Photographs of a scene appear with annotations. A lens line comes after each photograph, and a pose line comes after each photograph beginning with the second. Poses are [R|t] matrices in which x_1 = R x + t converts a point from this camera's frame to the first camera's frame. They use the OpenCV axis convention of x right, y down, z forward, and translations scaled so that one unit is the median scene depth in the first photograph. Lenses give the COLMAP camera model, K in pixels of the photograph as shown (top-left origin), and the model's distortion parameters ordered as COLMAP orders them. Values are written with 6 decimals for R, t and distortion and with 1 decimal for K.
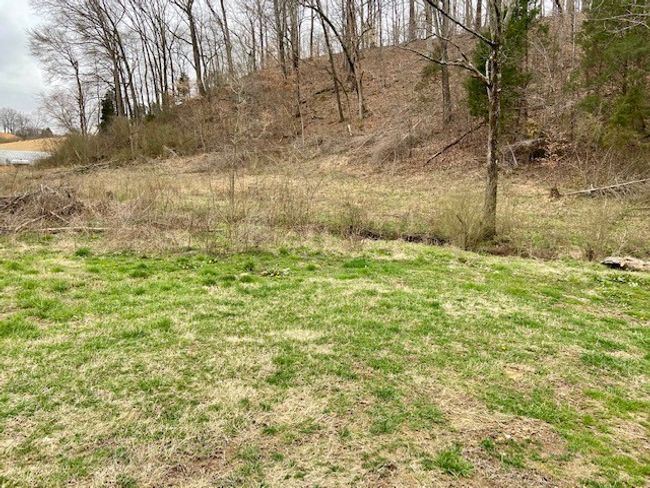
lens RADIAL K [[480.9, 0, 327.9], [0, 480.9, 241.5], [0, 0, 1]] dist [0.094095, -0.126507]
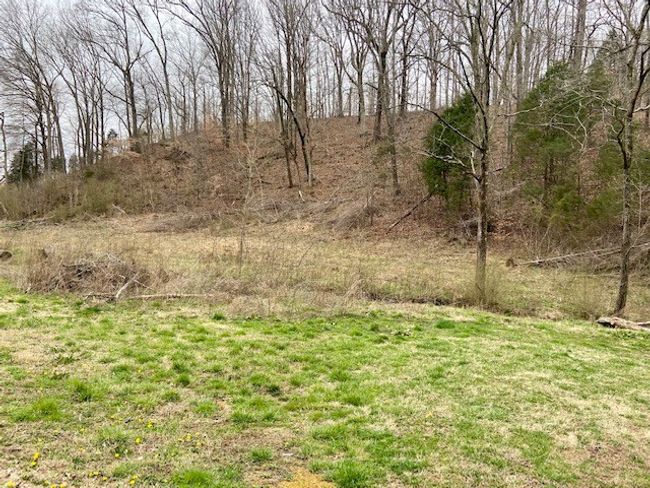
lens RADIAL K [[480.9, 0, 327.9], [0, 480.9, 241.5], [0, 0, 1]] dist [0.094095, -0.126507]
pose [[0.980383, 0.022067, 0.195864, -0.321093], [0.000799, 0.993260, -0.115904, -0.015982], [-0.197102, 0.113787, 0.973757, -0.142538]]
